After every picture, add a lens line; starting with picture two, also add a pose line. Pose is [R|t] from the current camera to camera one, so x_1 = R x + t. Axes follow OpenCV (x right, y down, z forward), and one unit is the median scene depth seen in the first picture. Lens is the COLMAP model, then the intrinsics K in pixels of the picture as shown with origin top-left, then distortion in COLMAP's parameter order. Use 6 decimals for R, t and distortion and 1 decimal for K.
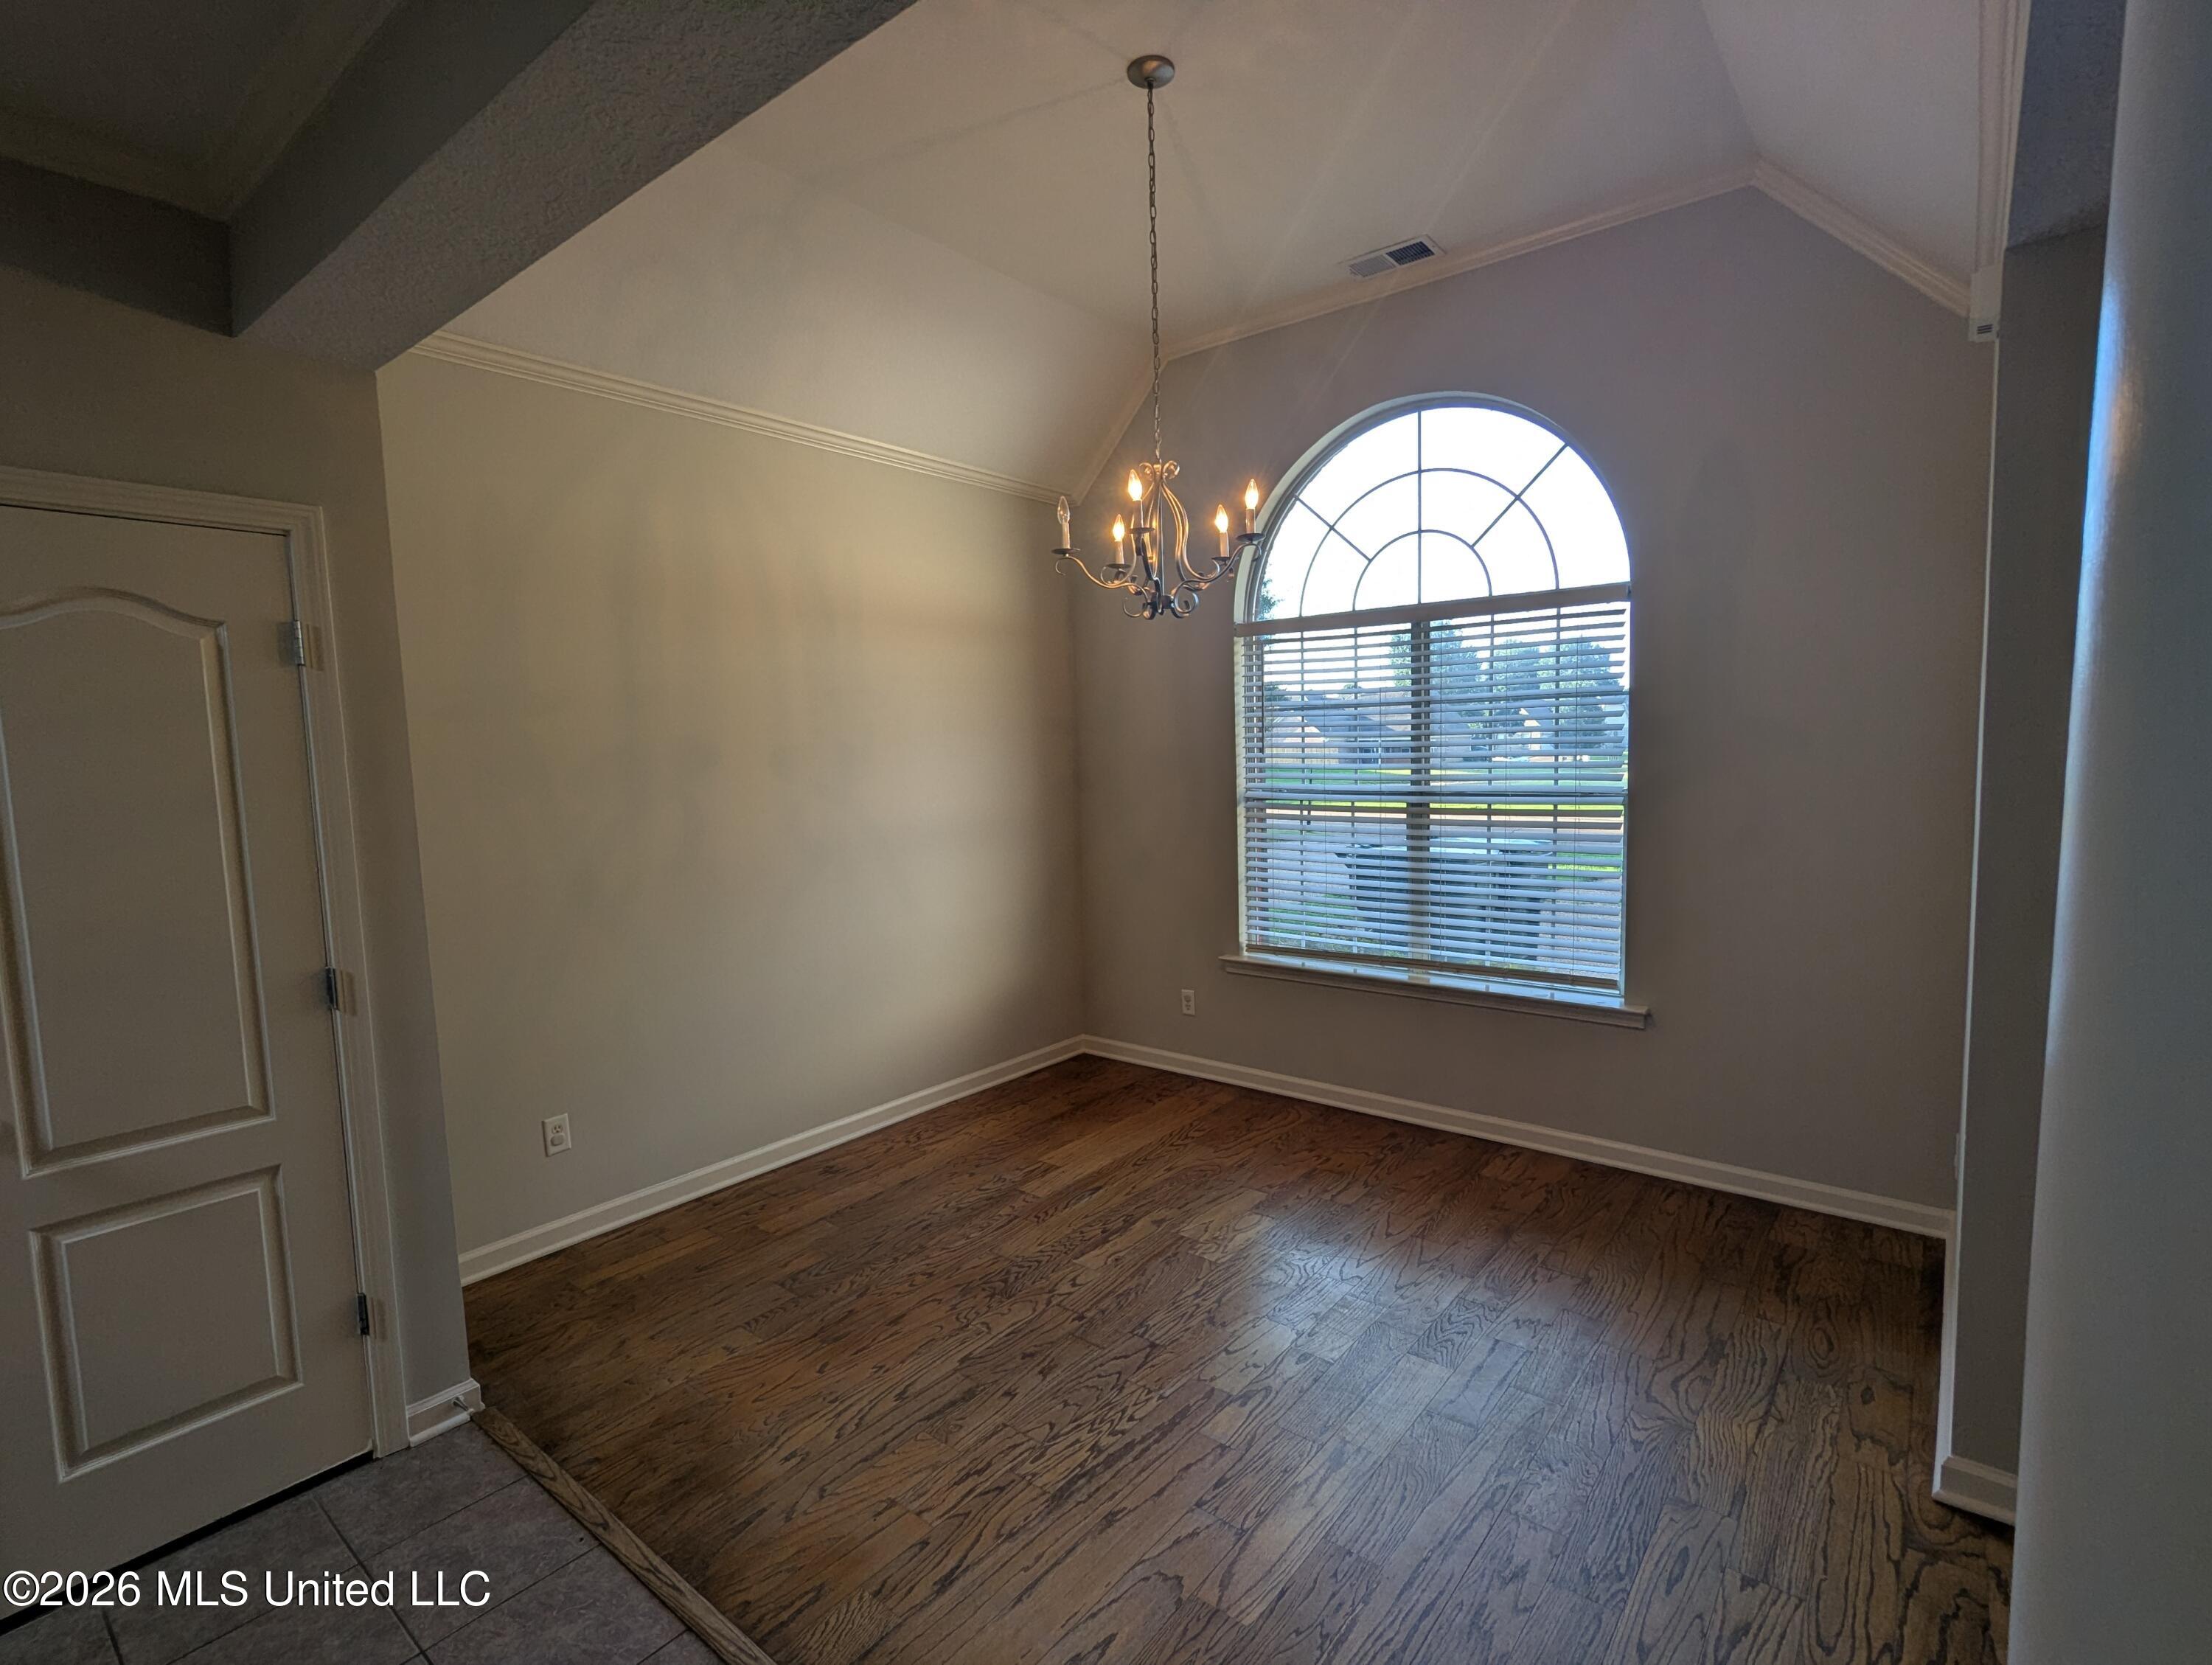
lens RADIAL K [[1048.3, 0, 1106.0], [0, 1048.3, 832.5], [0, 0, 1]] dist [-0.009231, 0.006470]
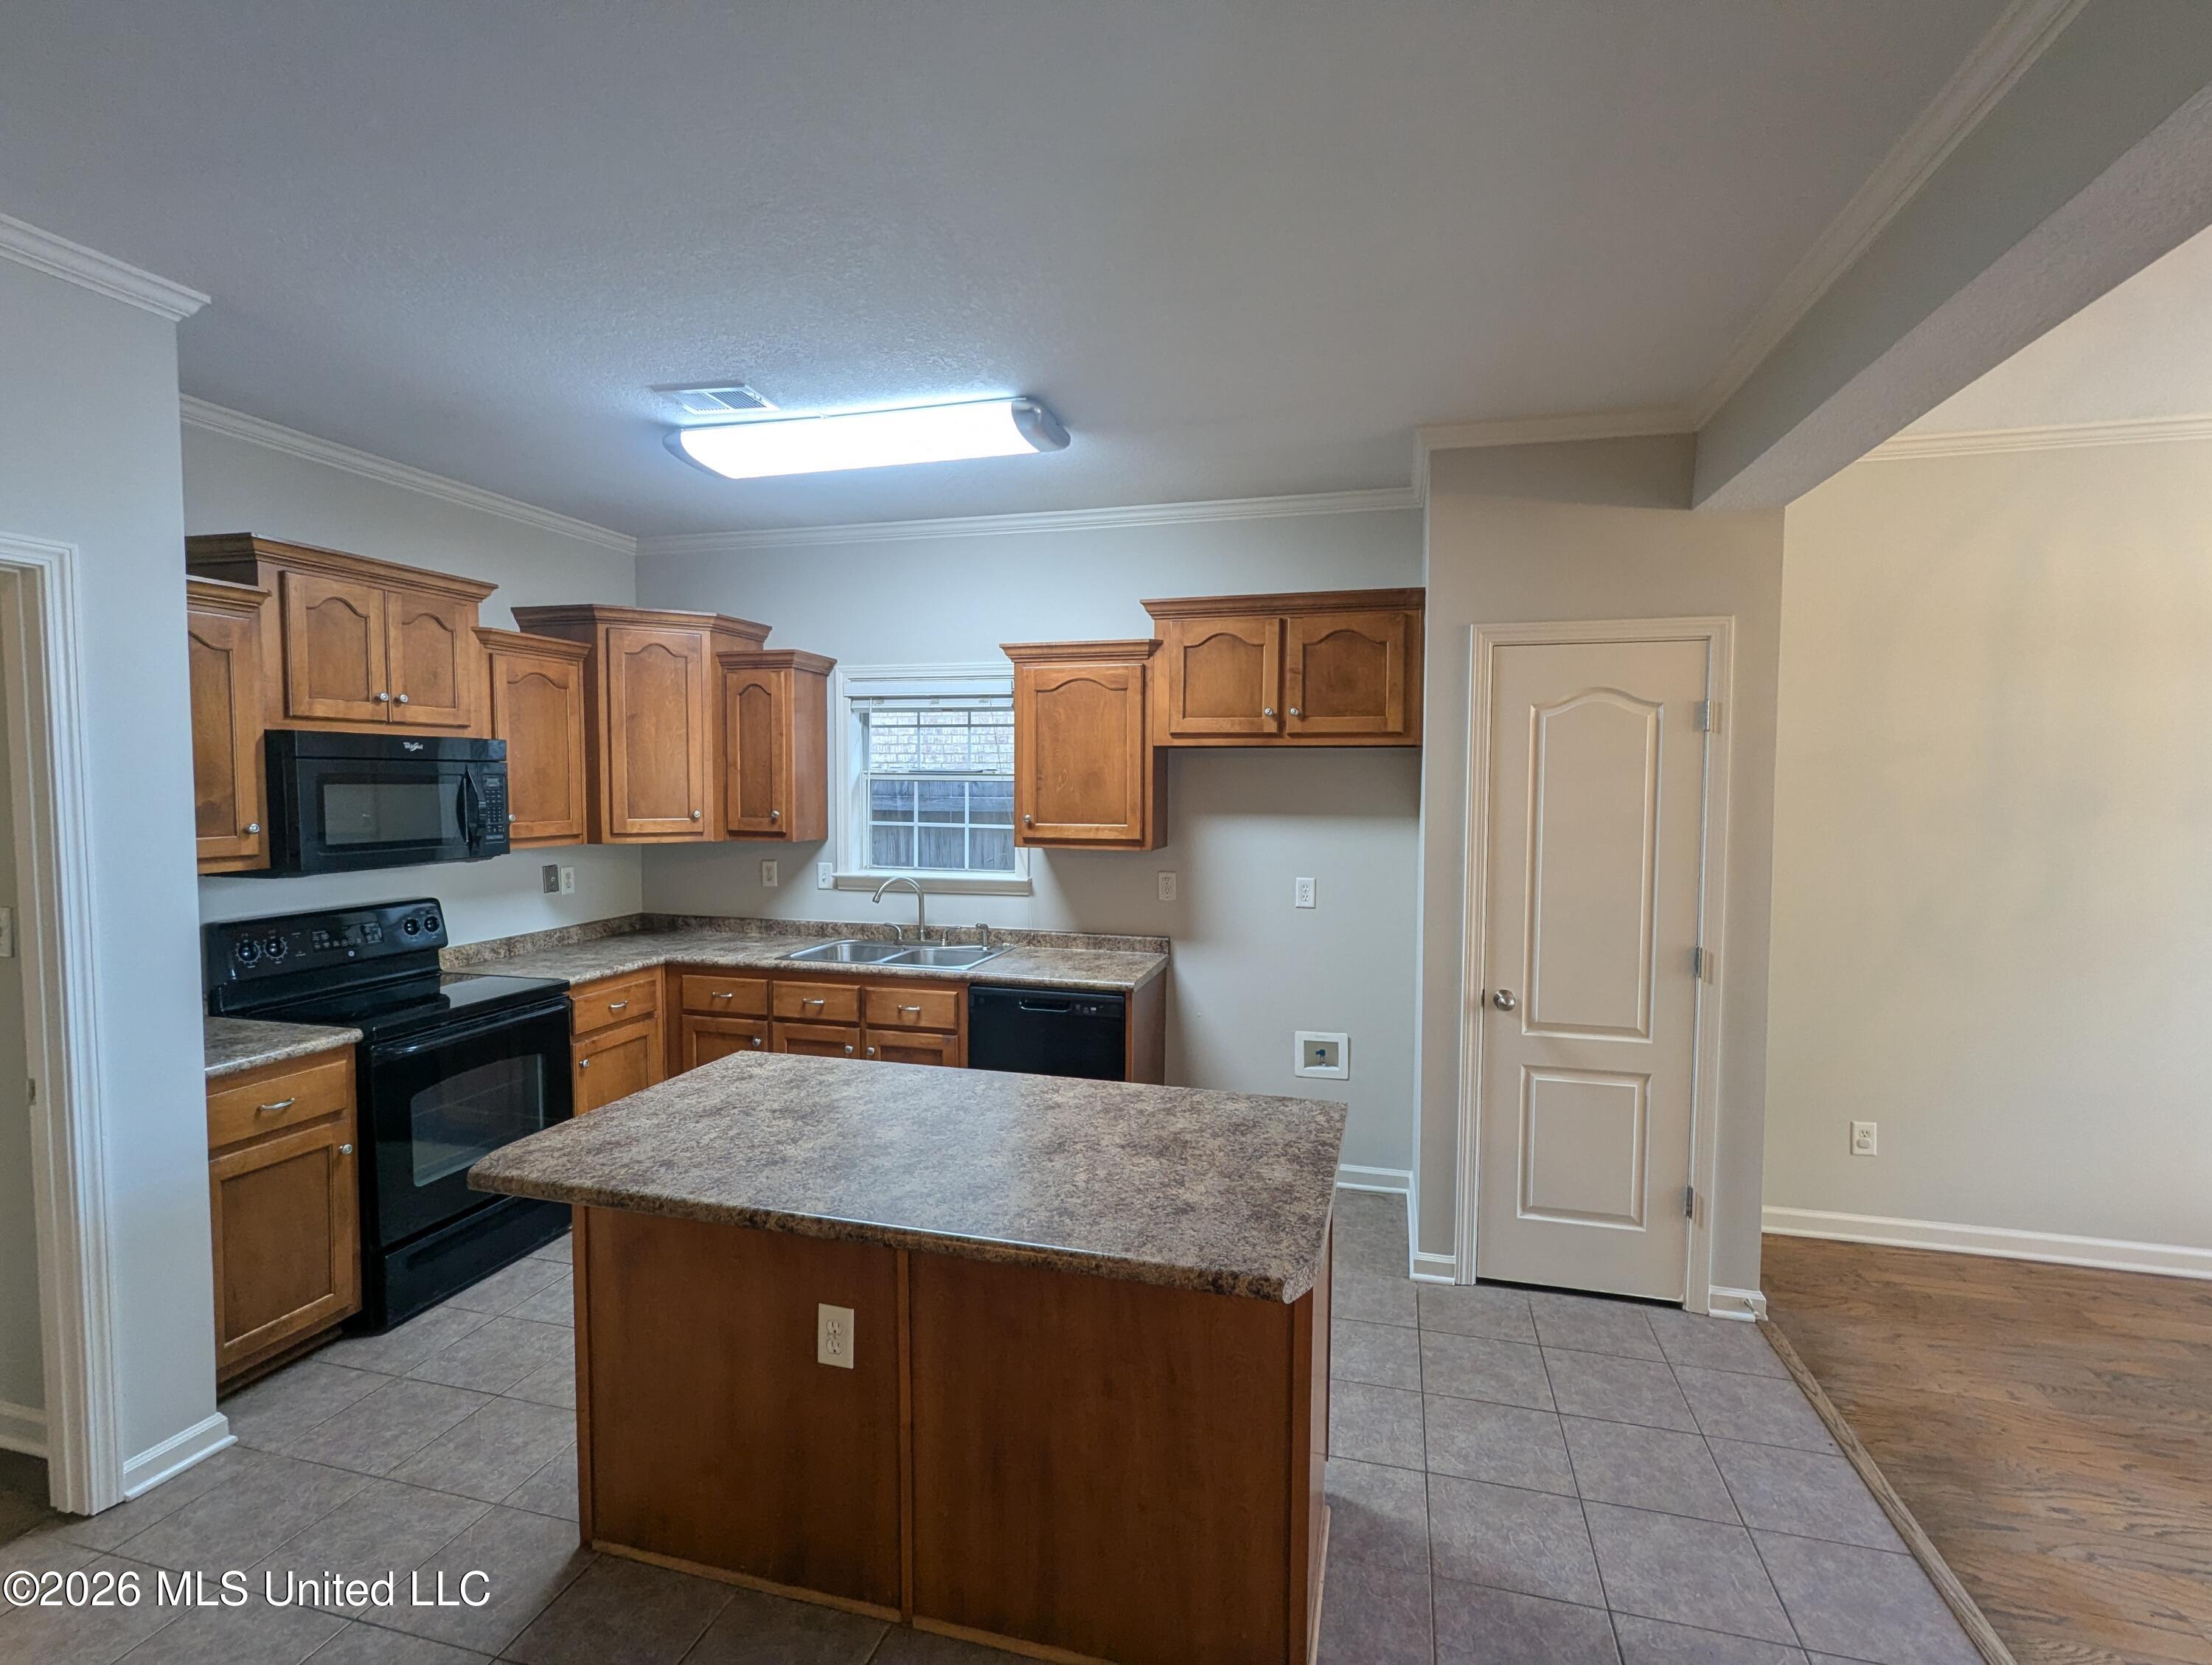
lens RADIAL K [[1048.3, 0, 1106.0], [0, 1048.3, 832.5], [0, 0, 1]] dist [-0.009231, 0.006470]
pose [[0.400741, 0.080814, -0.912620, 0.194676], [-0.096025, 0.994321, 0.045883, -0.009596], [0.911145, 0.069247, 0.406226, -0.288126]]
